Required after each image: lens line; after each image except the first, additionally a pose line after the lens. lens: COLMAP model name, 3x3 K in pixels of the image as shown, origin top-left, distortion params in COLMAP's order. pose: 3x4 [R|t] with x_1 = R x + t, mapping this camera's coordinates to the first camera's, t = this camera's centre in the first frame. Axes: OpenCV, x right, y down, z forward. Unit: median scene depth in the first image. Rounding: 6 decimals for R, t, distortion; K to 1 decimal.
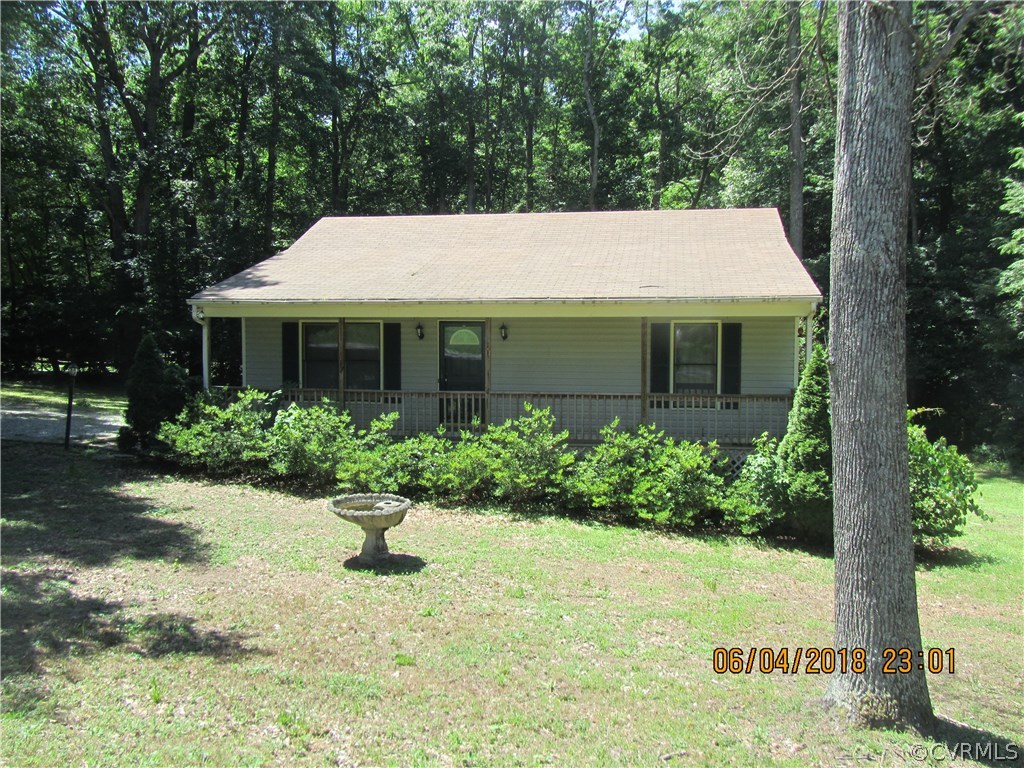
lens RADIAL K [[834.1, 0, 512.0], [0, 834.1, 384.0], [0, 0, 1]] dist [-0.047343, 0.015284]
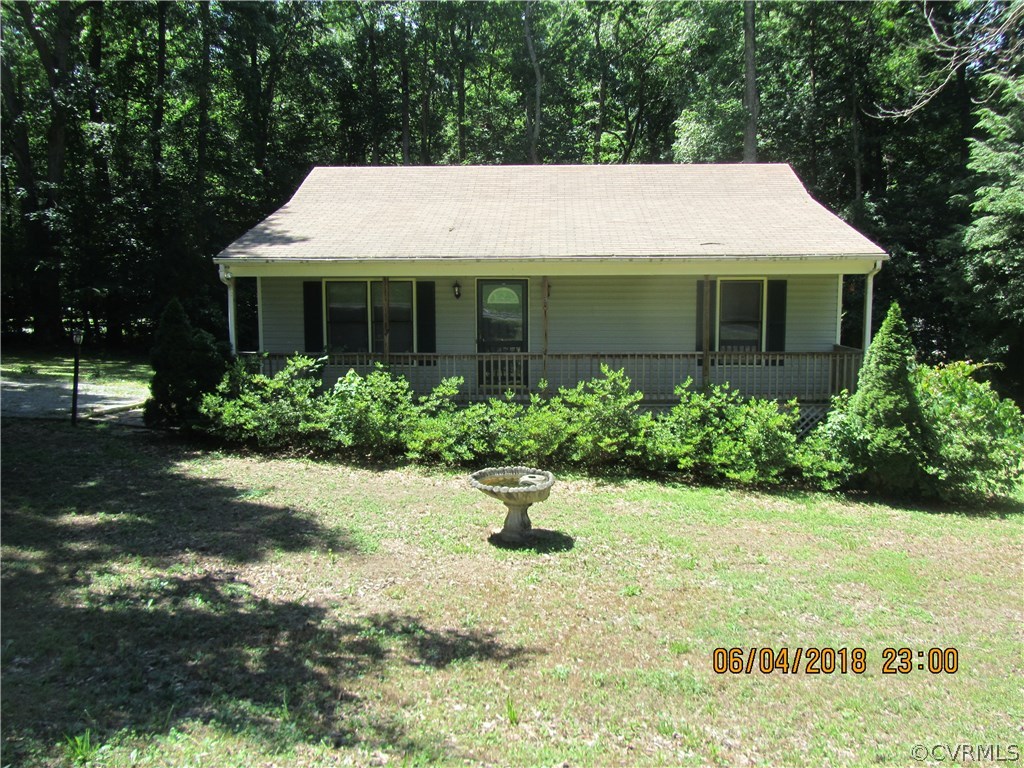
lens RADIAL K [[834.1, 0, 512.0], [0, 834.1, 384.0], [0, 0, 1]] dist [-0.047343, 0.015284]
pose [[0.989955, -0.023020, 0.139496, -0.221396], [0.014829, 0.998120, 0.059477, -0.014098], [-0.140603, -0.056811, 0.988435, 0.051761]]
